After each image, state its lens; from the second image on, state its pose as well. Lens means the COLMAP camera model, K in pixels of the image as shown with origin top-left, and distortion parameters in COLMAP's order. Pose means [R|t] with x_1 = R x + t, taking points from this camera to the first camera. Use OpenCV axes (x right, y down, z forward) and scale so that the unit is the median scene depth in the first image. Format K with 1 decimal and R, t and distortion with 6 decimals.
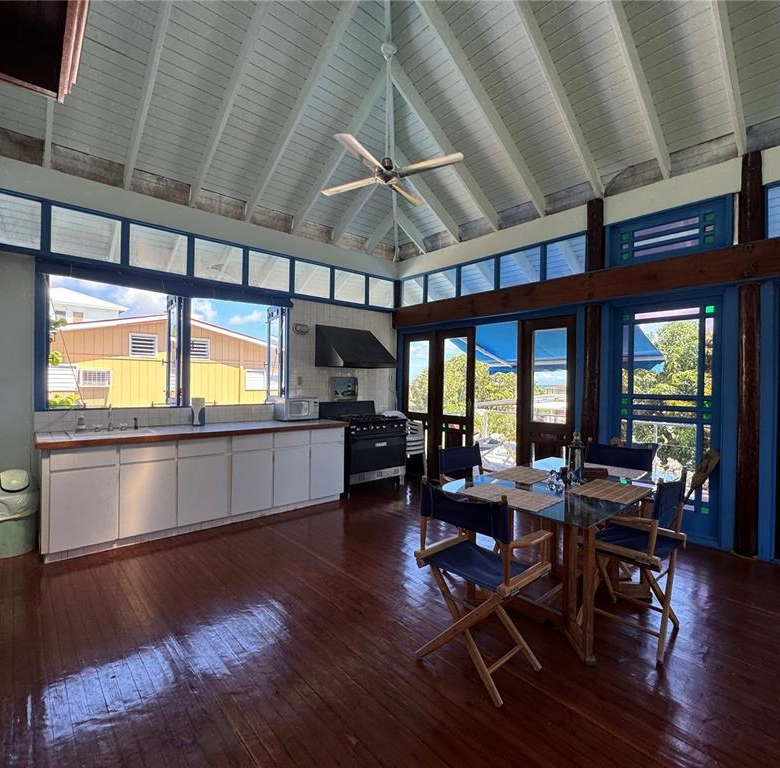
lens RADIAL K [[410.1, 0, 391.7], [0, 410.1, 384.1], [0, 0, 1]] dist [-0.002270, 0.000119]
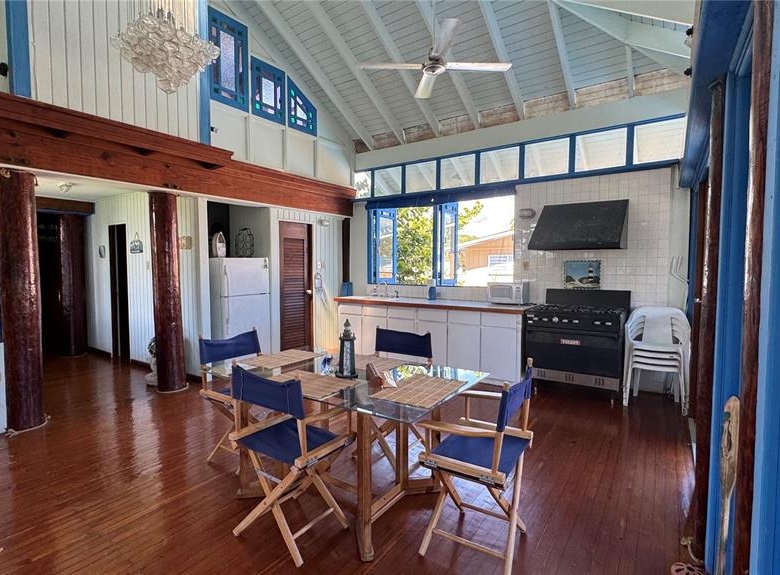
lens RADIAL K [[411.2, 0, 390.0], [0, 411.2, 287.5], [0, 0, 1]] dist [-0.001109, 0.000774]
pose [[0.232972, 0.036292, -0.971806, 0.726232], [-0.001352, 0.999315, 0.036995, 0.008133], [0.972483, -0.007305, 0.232861, 0.479917]]
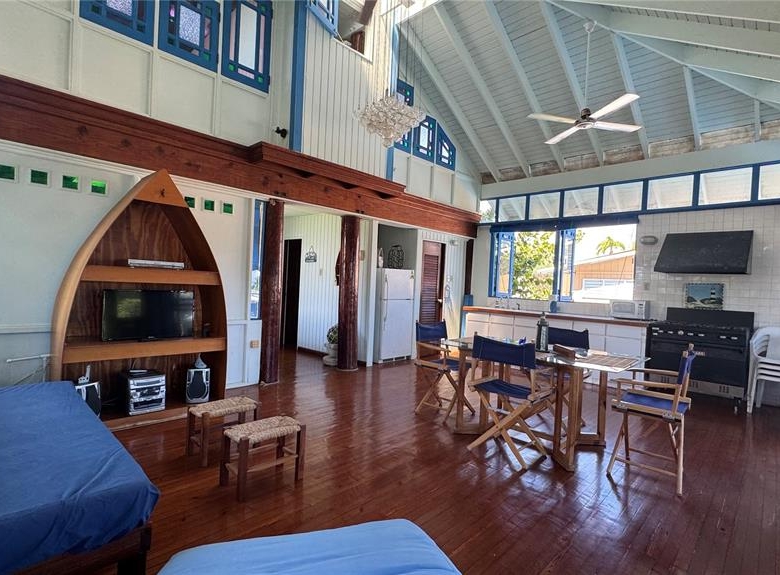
lens RADIAL K [[411.2, 0, 390.0], [0, 411.2, 287.5], [0, 0, 1]] dist [-0.001109, 0.000774]
pose [[0.074101, -0.003745, -0.997244, 0.913253], [-0.051290, 0.998655, -0.007562, 0.042067], [0.995931, 0.051709, 0.073810, 0.233867]]
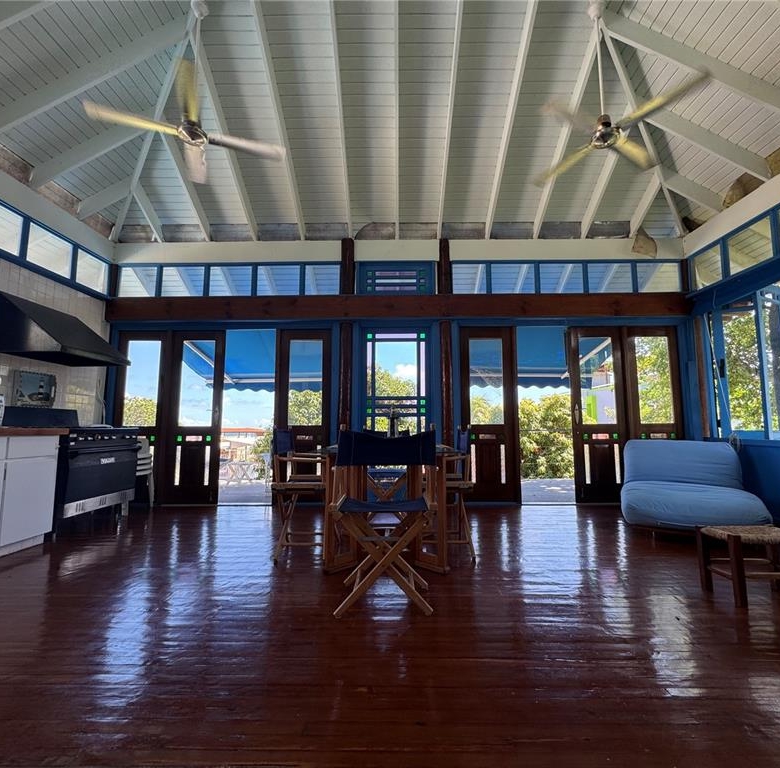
lens RADIAL K [[410.1, 0, 391.7], [0, 410.1, 384.1], [0, 0, 1]] dist [-0.002270, 0.000119]
pose [[0.681751, 0.064967, 0.728694, -0.243992], [0.014311, 0.994674, -0.102069, 0.096045], [-0.731444, 0.080014, 0.677191, 0.089380]]
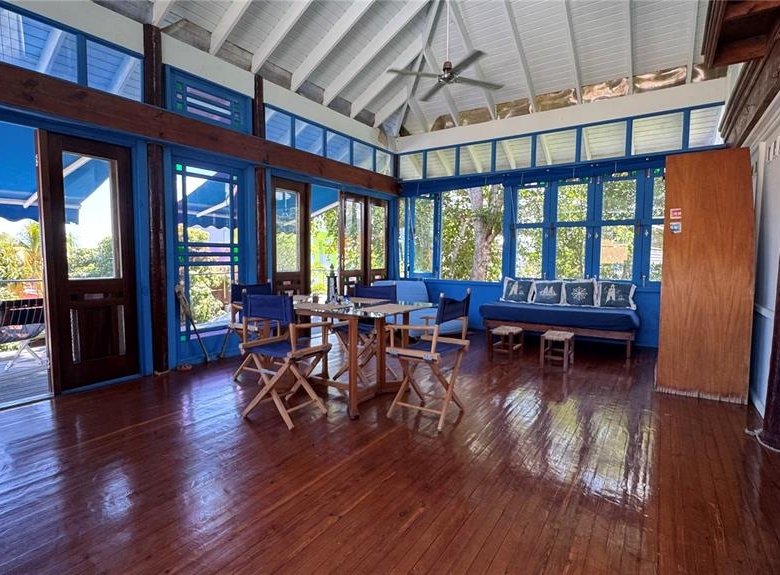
lens RADIAL K [[411.2, 0, 390.0], [0, 411.2, 287.5], [0, 0, 1]] dist [-0.001109, 0.000774]
pose [[-0.242795, -0.085582, 0.966295, -0.484775], [-0.005813, 0.996211, 0.086771, 0.038276], [-0.970060, 0.015451, -0.242373, 0.619361]]
